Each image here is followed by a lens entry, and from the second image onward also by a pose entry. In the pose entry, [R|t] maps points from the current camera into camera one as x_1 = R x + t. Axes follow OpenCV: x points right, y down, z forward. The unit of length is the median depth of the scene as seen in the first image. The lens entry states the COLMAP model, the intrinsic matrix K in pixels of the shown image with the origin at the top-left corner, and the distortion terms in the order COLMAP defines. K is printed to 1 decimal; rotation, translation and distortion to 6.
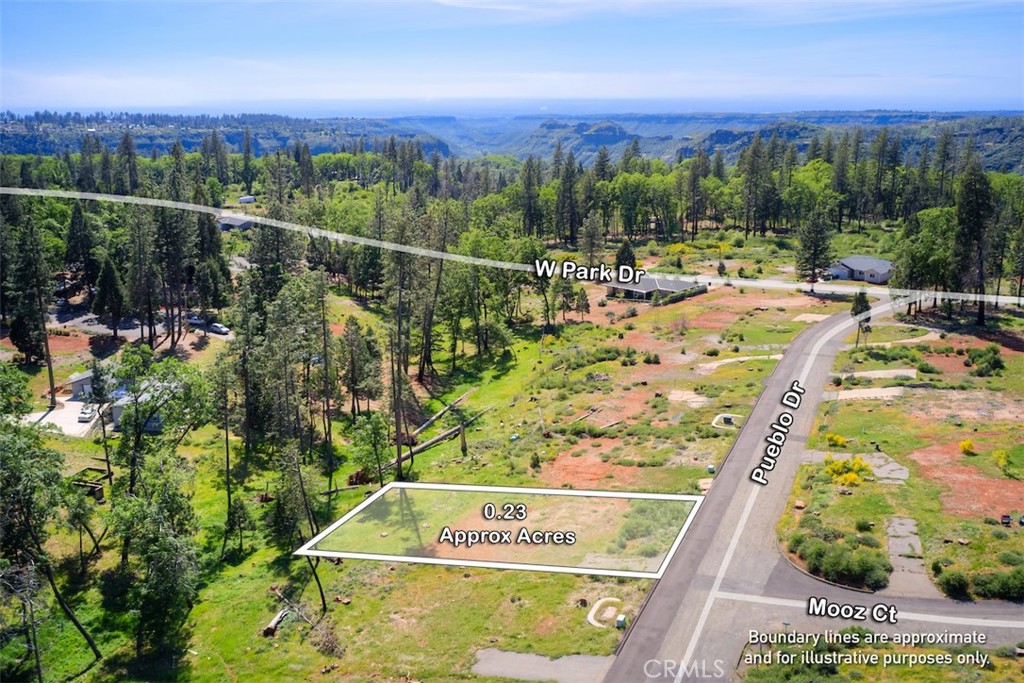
lens RADIAL K [[905.1, 0, 512.0], [0, 905.1, 341.5], [0, 0, 1]] dist [-0.001254, 0.013634]
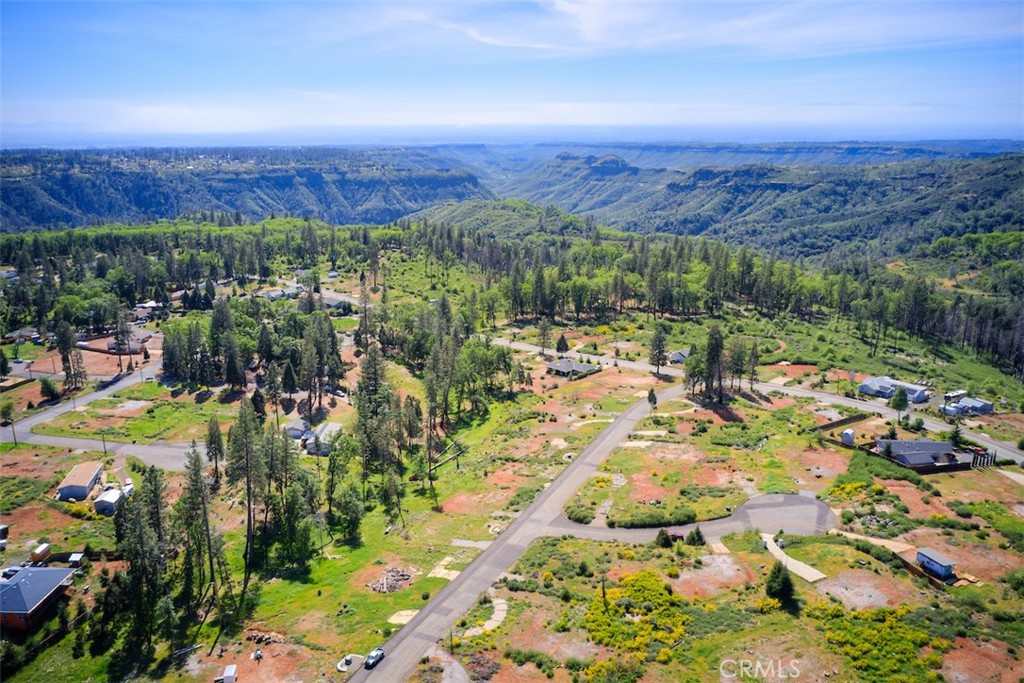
lens RADIAL K [[905.1, 0, 512.0], [0, 905.1, 341.5], [0, 0, 1]] dist [-0.001254, 0.013634]
pose [[0.999042, 0.015347, -0.040992, 0.129289], [-0.013681, 0.999081, 0.040614, -0.217653], [0.041578, -0.040014, 0.998334, -0.959216]]
